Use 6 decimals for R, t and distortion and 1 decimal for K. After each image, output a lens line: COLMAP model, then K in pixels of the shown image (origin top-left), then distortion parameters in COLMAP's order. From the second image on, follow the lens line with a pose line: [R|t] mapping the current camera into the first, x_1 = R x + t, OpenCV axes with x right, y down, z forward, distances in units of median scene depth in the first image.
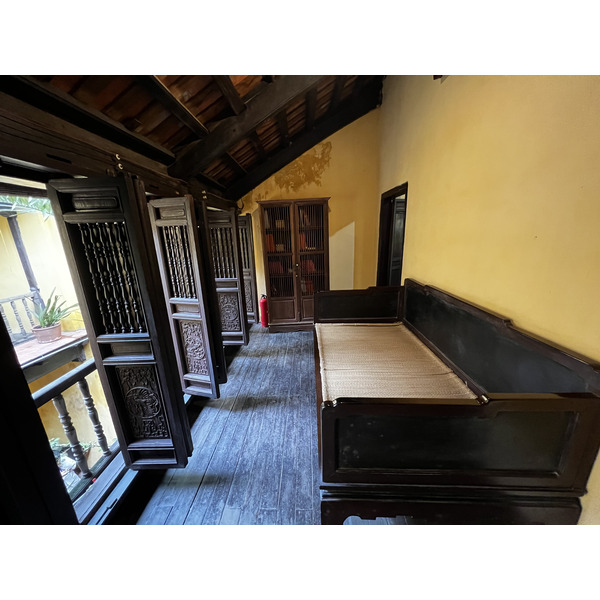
lens RADIAL K [[240.7, 0, 299.4], [0, 240.7, 297.9], [0, 0, 1]] dist [0.012550, 0.000169]
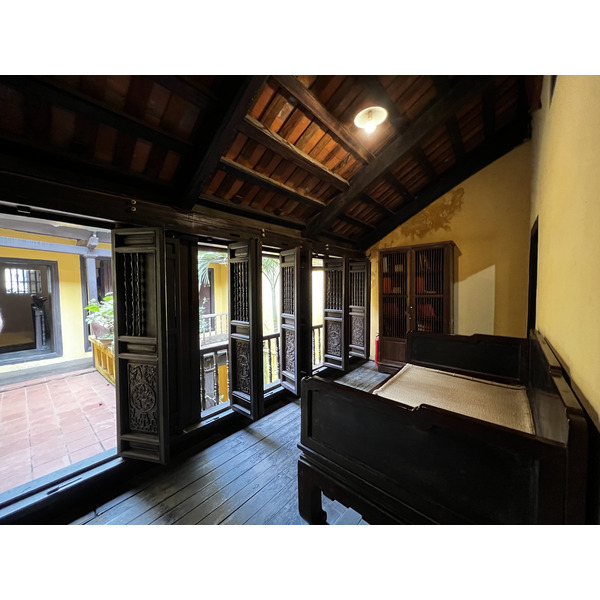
lens RADIAL K [[240.7, 0, 298.8], [0, 240.7, 298.1], [0, 0, 1]] dist [0.012550, 0.000169]
pose [[0.778572, 0.060412, -0.624641, 0.308125], [-0.186226, 0.972762, -0.138037, 0.062727], [0.599288, 0.223796, 0.768615, -0.068531]]
